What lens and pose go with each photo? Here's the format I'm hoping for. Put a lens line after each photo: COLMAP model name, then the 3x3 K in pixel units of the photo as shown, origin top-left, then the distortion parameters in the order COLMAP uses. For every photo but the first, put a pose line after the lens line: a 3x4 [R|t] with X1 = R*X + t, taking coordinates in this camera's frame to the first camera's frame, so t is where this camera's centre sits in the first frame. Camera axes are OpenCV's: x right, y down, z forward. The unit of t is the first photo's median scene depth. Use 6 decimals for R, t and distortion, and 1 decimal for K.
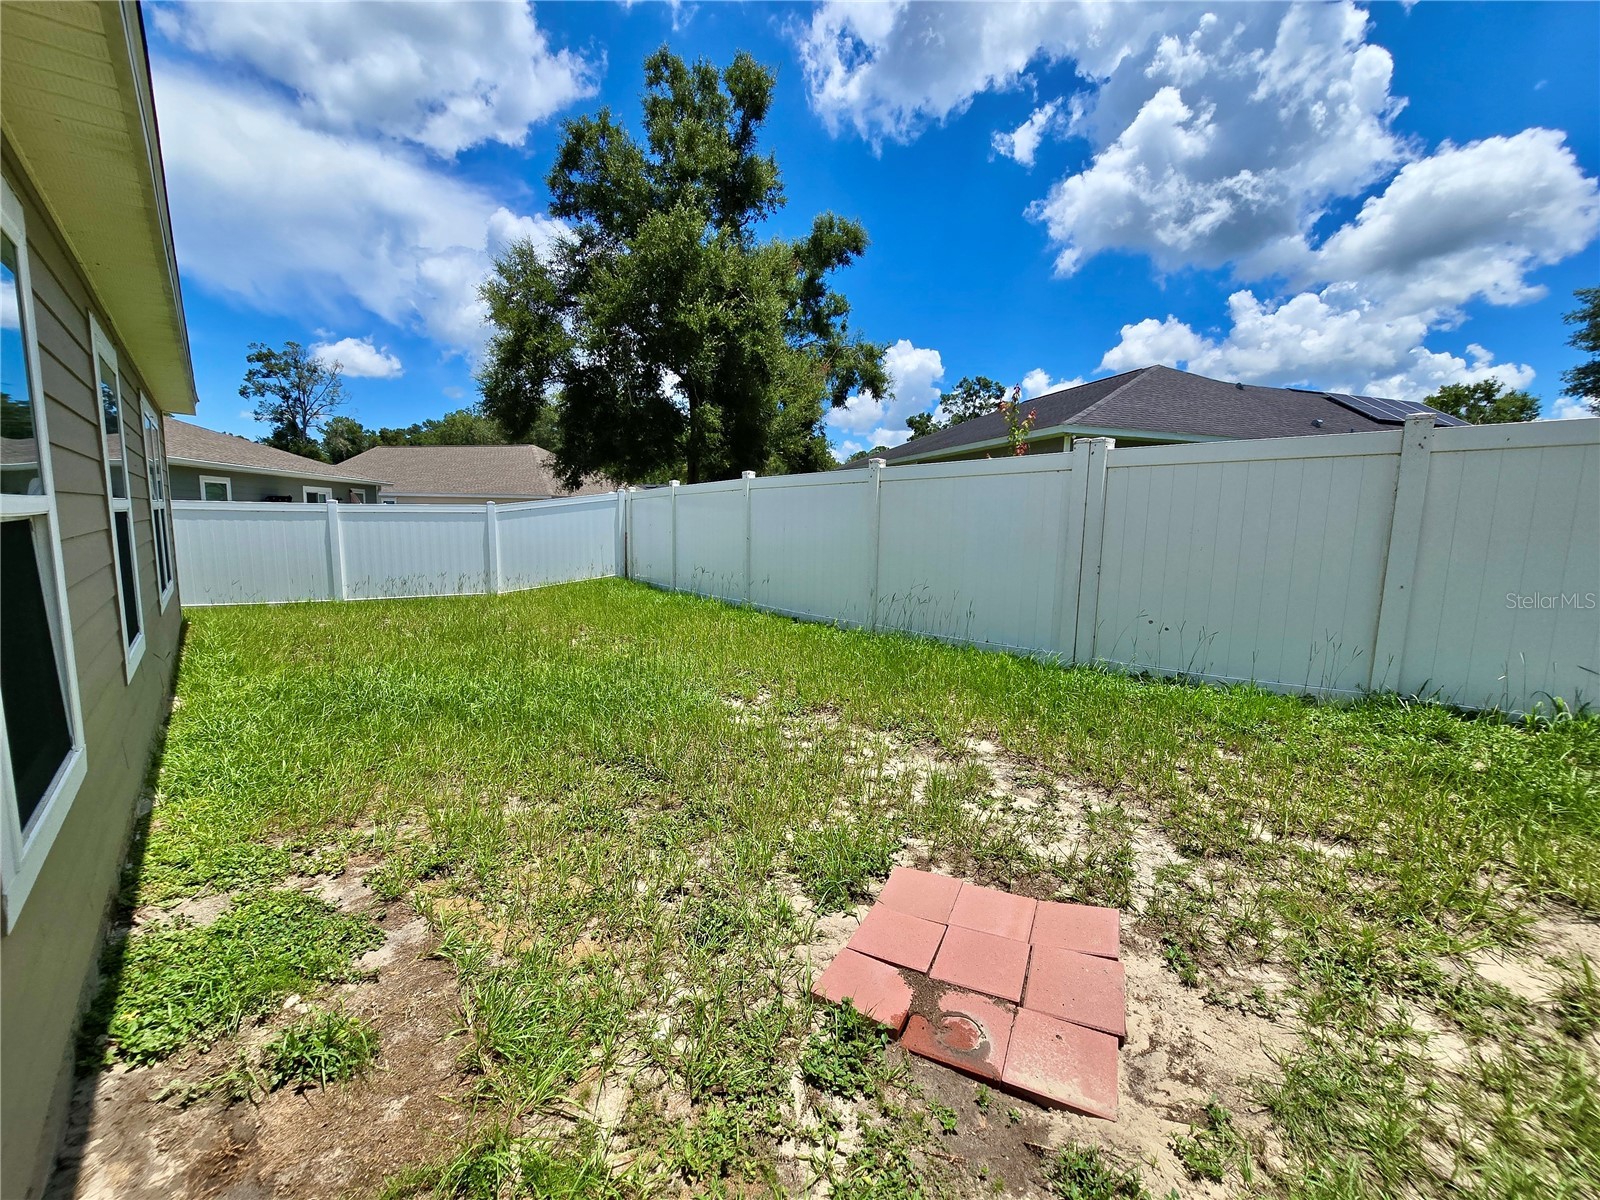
lens RADIAL K [[645.0, 0, 791.0], [0, 645.0, 601.9], [0, 0, 1]] dist [-0.001053, 0.000460]
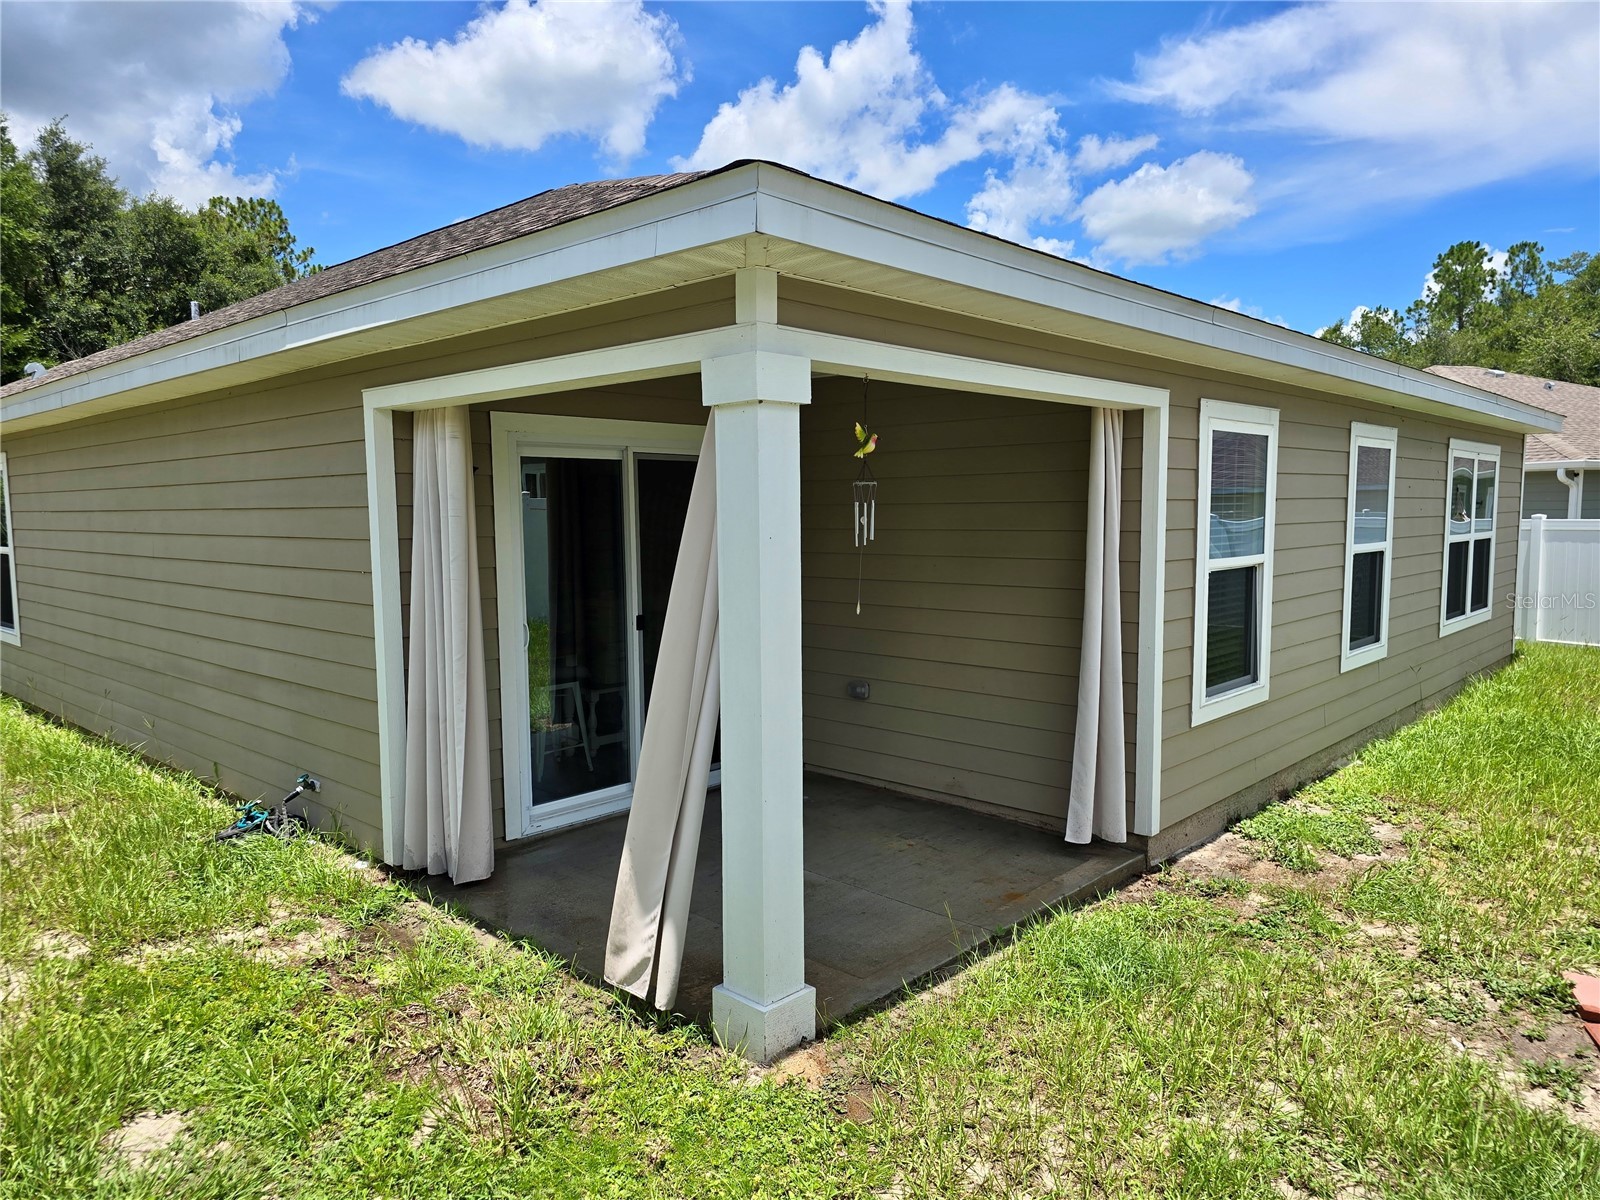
lens RADIAL K [[1073.9, 0, 807.8], [0, 1073.9, 626.7], [0, 0, 1]] dist [0.093057, -0.139638]
pose [[0.100701, 0.082341, -0.991504, 0.483236], [-0.111990, 0.991174, 0.070940, -0.002144], [0.988594, 0.103895, 0.109033, -0.171395]]
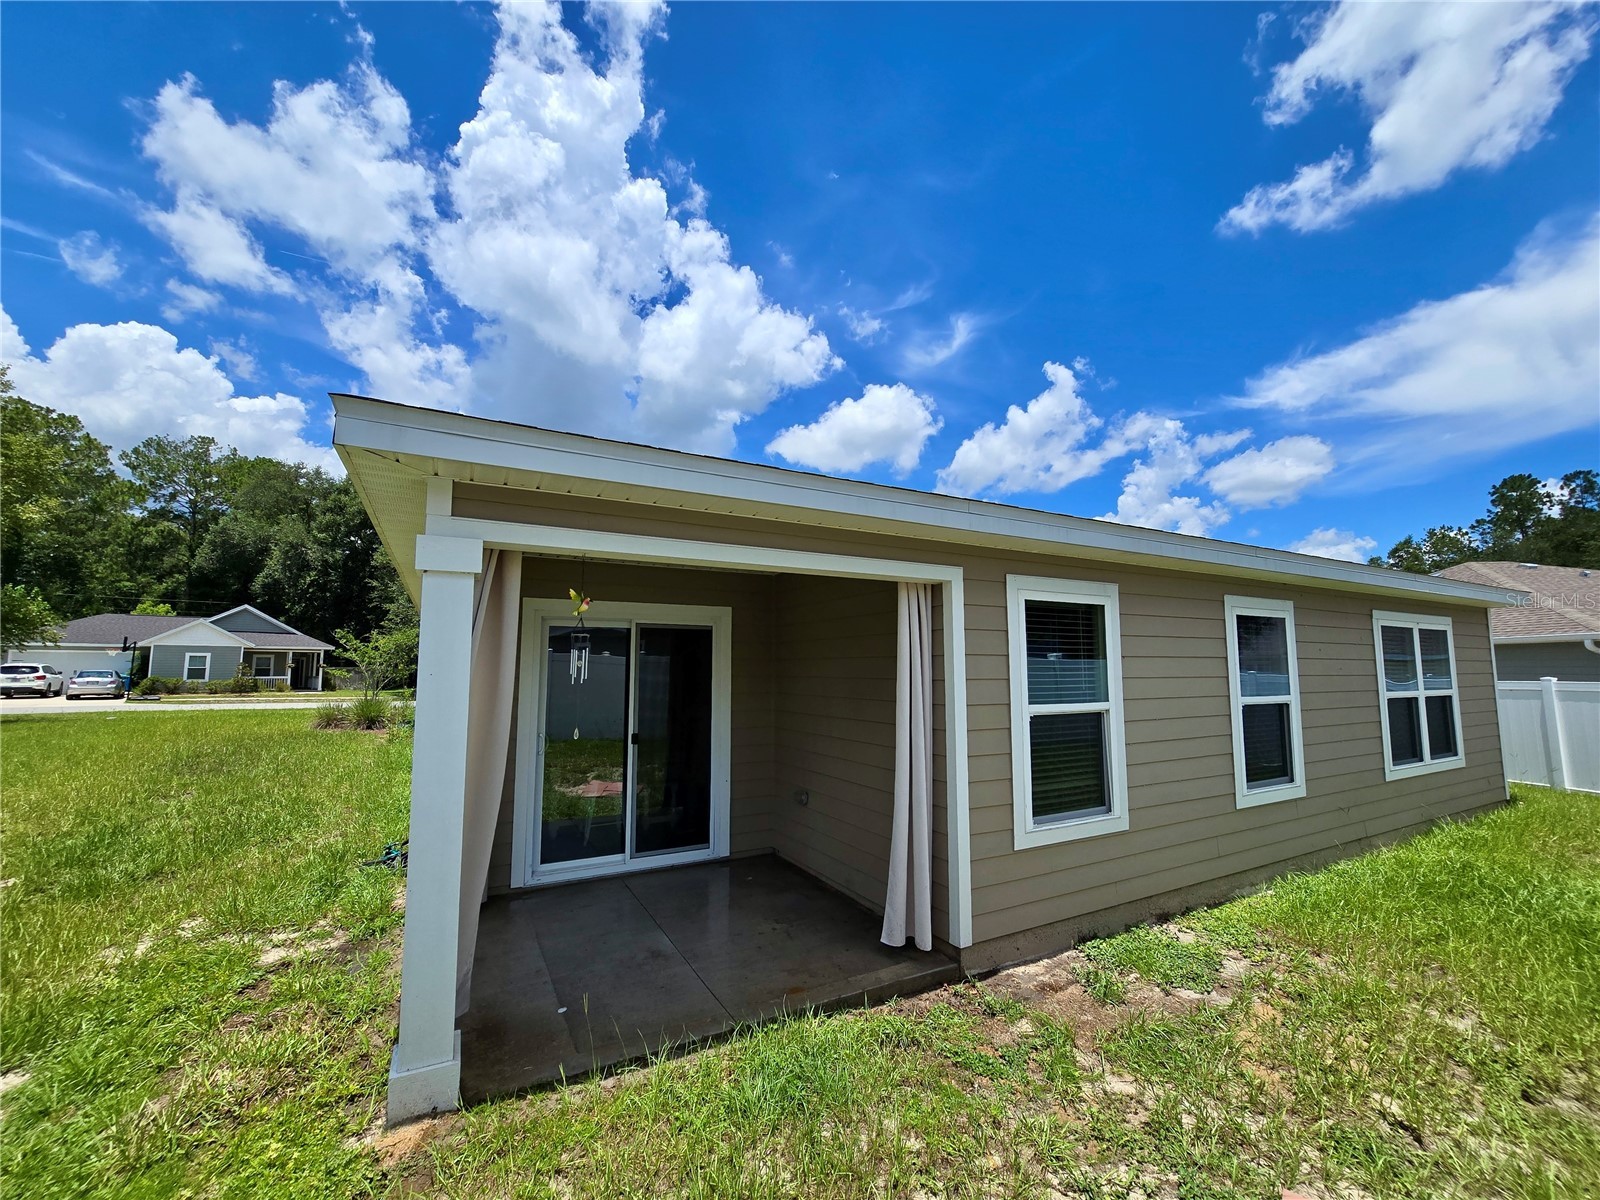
lens RADIAL K [[655.0, 0, 807.9], [0, 655.0, 612.1], [0, 0, 1]] dist [-0.006669, 0.000264]
pose [[-0.219860, -0.113462, -0.968911, 0.344297], [-0.124814, 0.988322, -0.087413, -0.030837], [0.967514, 0.101715, -0.231454, 0.110265]]
